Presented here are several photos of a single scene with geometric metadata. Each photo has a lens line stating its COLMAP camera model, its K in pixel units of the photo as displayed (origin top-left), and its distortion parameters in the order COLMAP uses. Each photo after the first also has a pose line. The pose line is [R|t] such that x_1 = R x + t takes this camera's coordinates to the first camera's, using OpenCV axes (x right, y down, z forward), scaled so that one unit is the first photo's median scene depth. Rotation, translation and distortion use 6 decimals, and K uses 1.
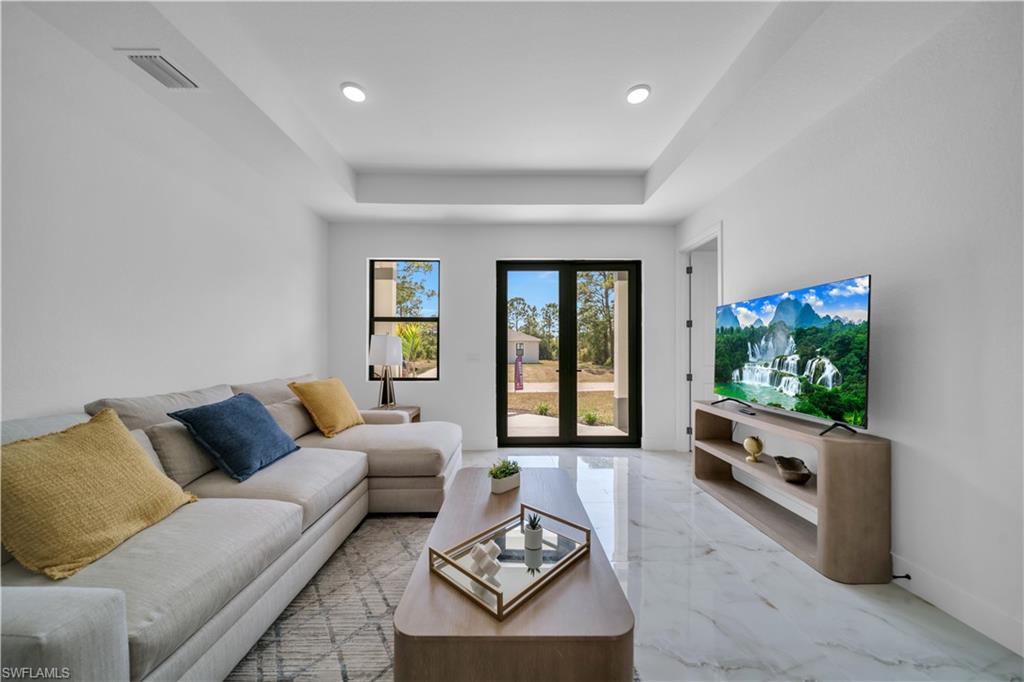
lens RADIAL K [[353.3, 0, 512.4], [0, 353.3, 348.1], [0, 0, 1]] dist [-0.001163, -0.000509]
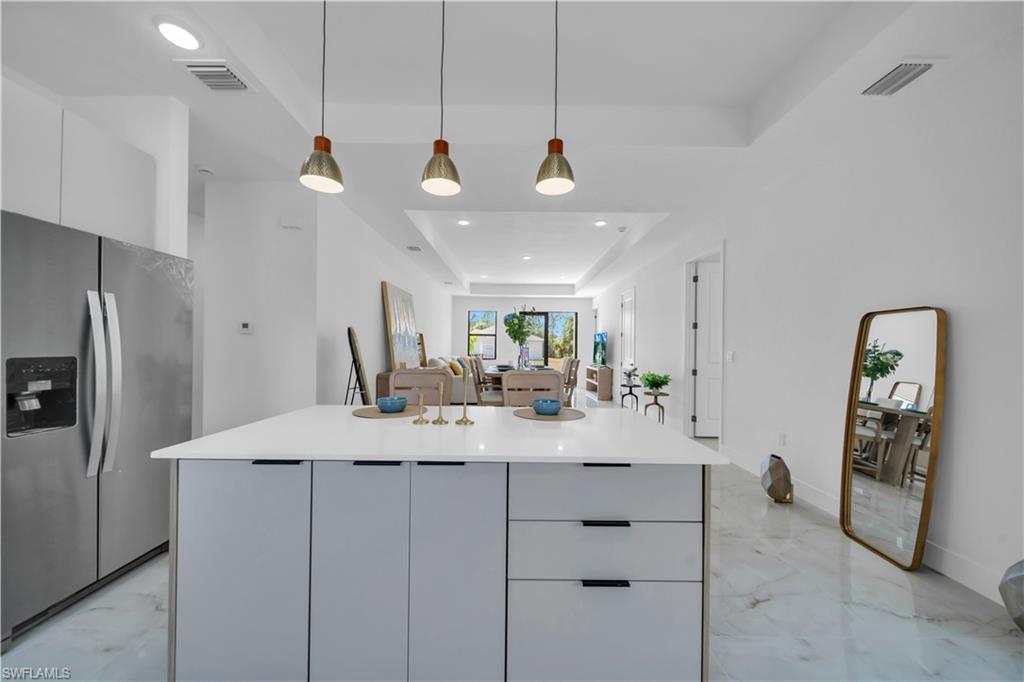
lens RADIAL K [[353.3, 0, 512.4], [0, 353.3, 348.1], [0, 0, 1]] dist [-0.001163, -0.000509]
pose [[0.999808, 0.009555, -0.017109, -0.082387], [-0.009485, 0.999946, 0.004201, -0.002985], [0.017148, -0.004038, 0.999845, -2.557361]]
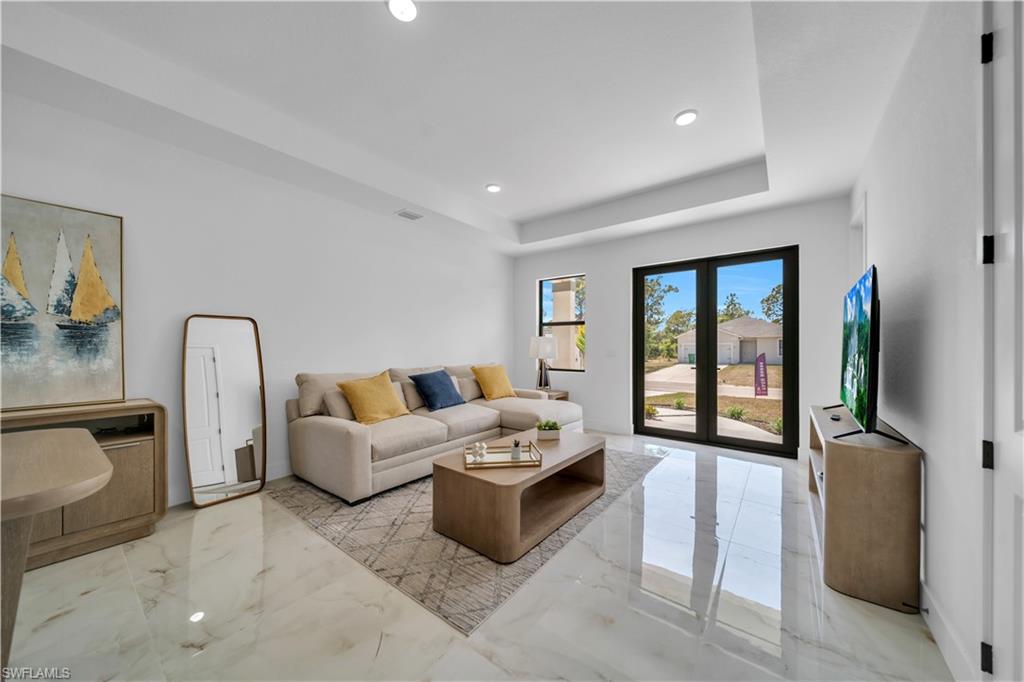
lens RADIAL K [[353.3, 0, 512.4], [0, 353.3, 348.1], [0, 0, 1]] dist [-0.001163, -0.000509]
pose [[0.783186, 0.002196, -0.621784, 0.610523], [0.001236, 0.999986, 0.005089, 0.001513], [0.621786, -0.004754, 0.783173, -0.211703]]
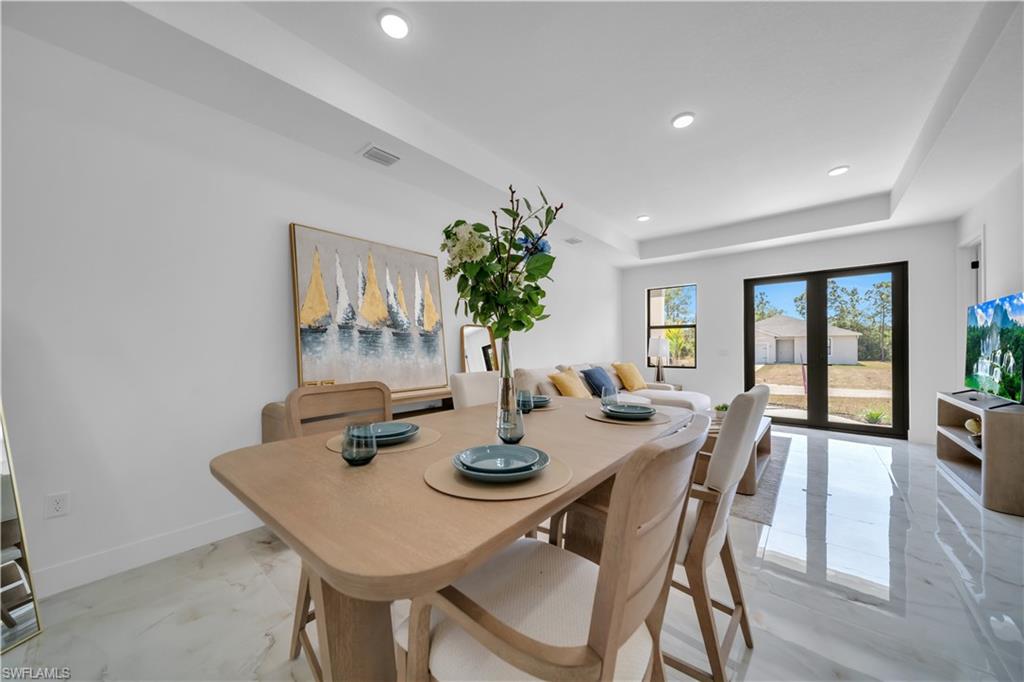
lens RADIAL K [[353.3, 0, 512.4], [0, 353.3, 348.1], [0, 0, 1]] dist [-0.001163, -0.000509]
pose [[0.751994, -0.002784, -0.659164, 0.296835], [0.006361, 0.999975, 0.003034, -0.001464], [0.659139, -0.006475, 0.751993, -0.962106]]
